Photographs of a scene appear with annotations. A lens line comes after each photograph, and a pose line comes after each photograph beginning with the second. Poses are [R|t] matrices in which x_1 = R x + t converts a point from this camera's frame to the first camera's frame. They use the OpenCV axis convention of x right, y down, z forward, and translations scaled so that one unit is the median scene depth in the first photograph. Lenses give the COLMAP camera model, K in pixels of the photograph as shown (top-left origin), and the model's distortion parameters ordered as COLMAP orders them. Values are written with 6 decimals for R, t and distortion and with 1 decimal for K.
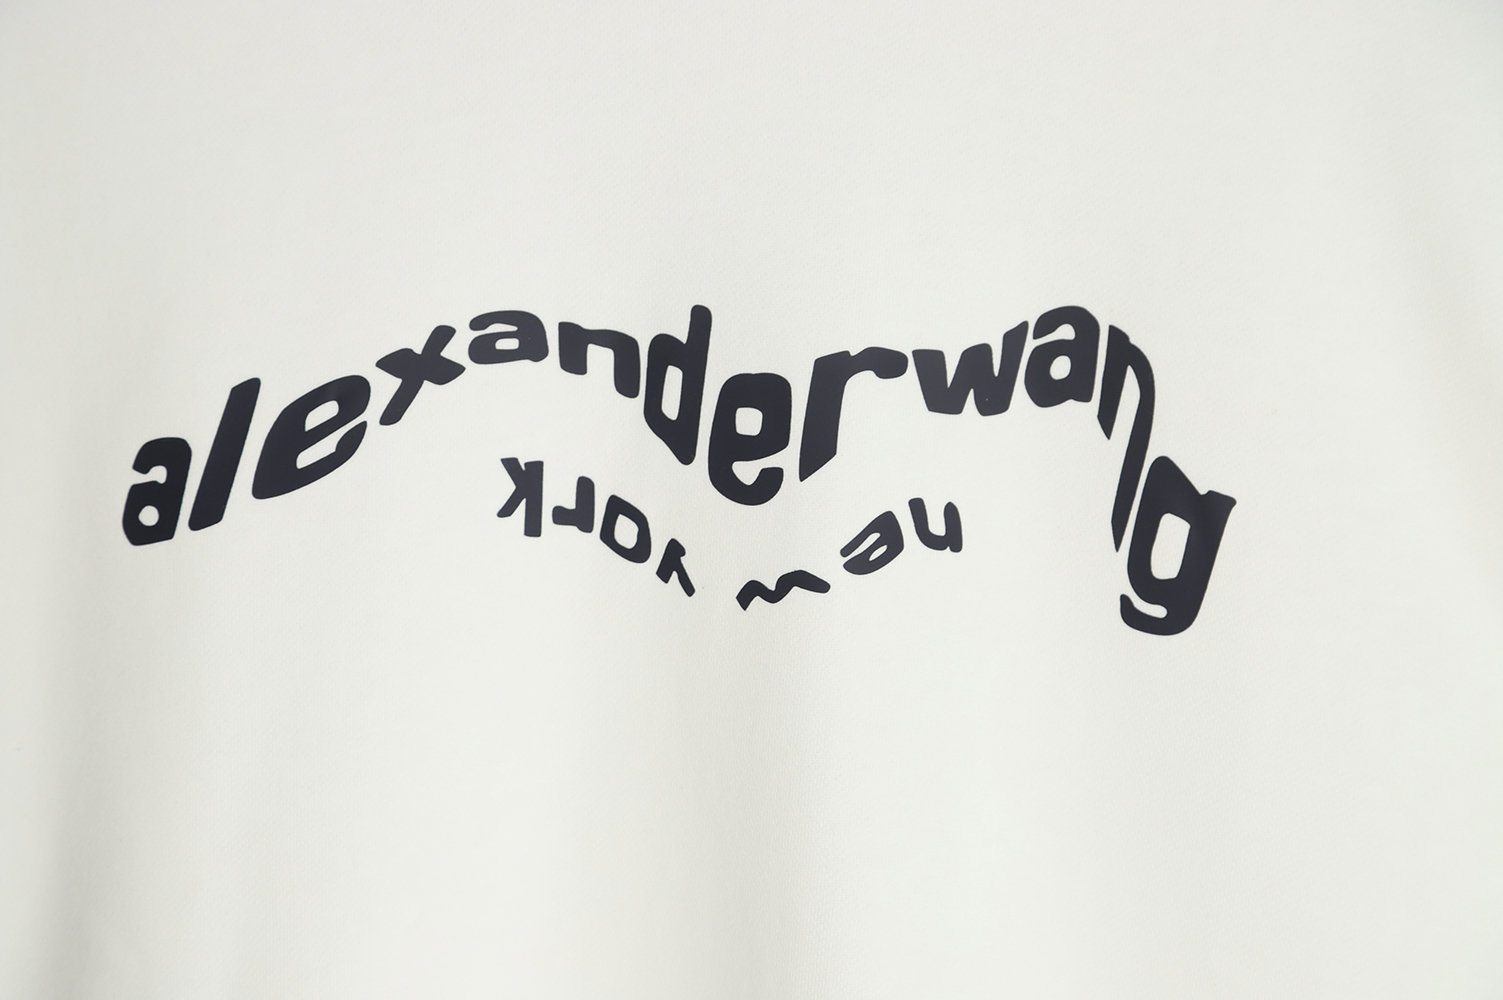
lens RADIAL K [[4507.6, 0, 751.7], [0, 4507.6, 498.4], [0, 0, 1]] dist [0.584513, 0.000000]
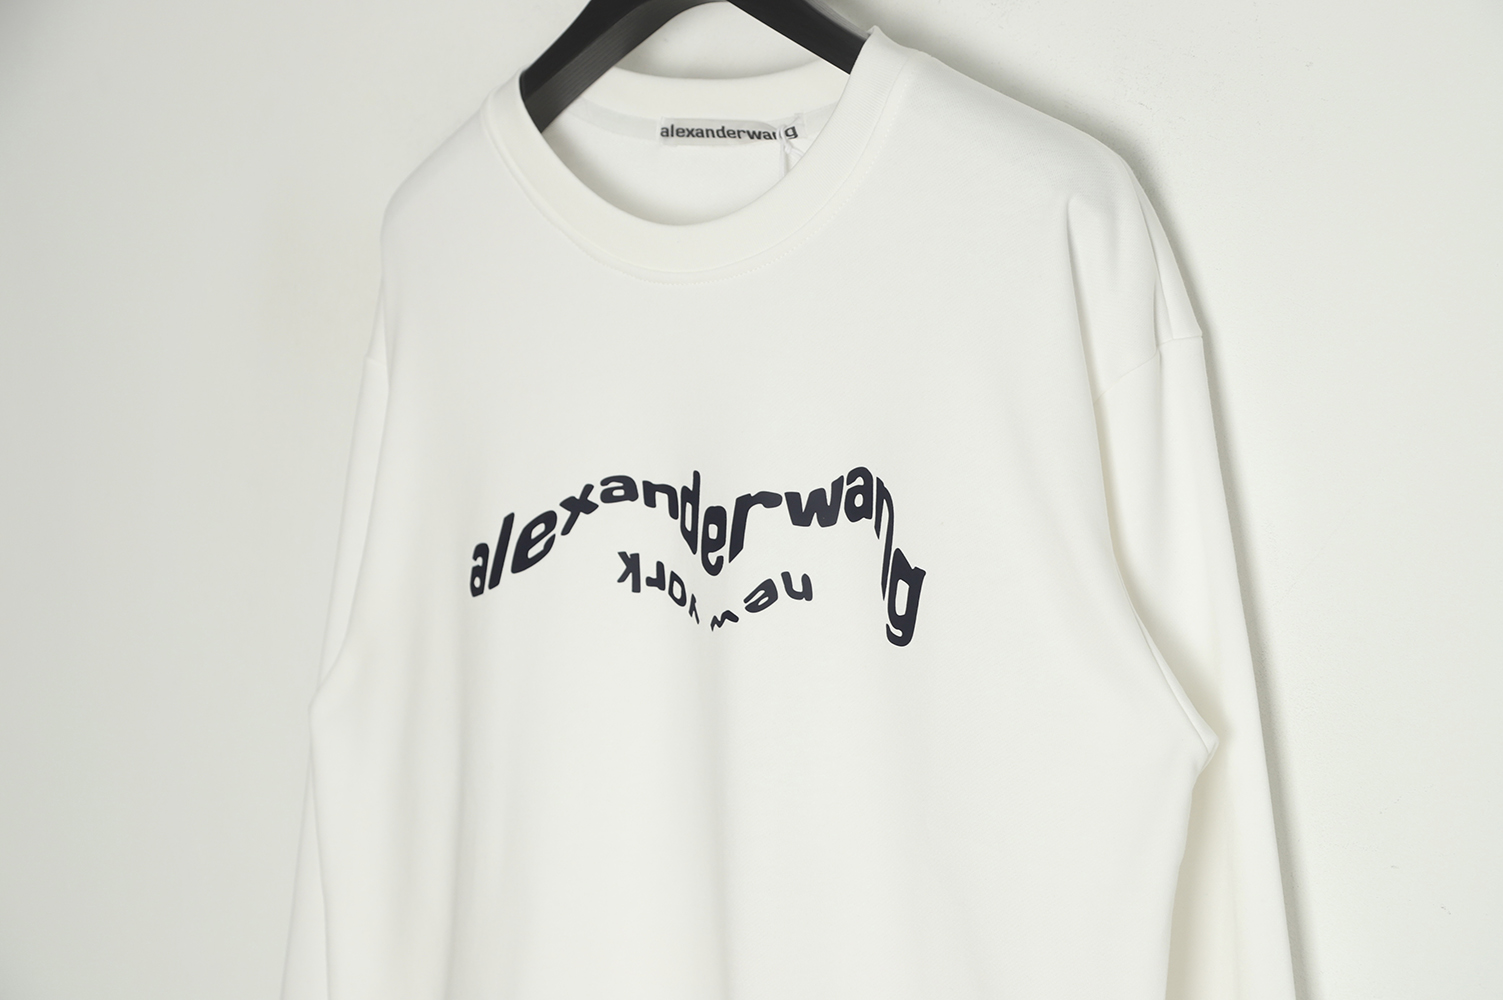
lens RADIAL K [[3684.1, 0, 751.5], [0, 3684.1, 500.5], [0, 0, 1]] dist [-0.109995, 0.000000]
pose [[0.807382, -0.015764, -0.589819, 0.920260], [0.004286, 0.999773, -0.020855, 0.002188], [0.590014, 0.014310, 0.807266, -0.236649]]
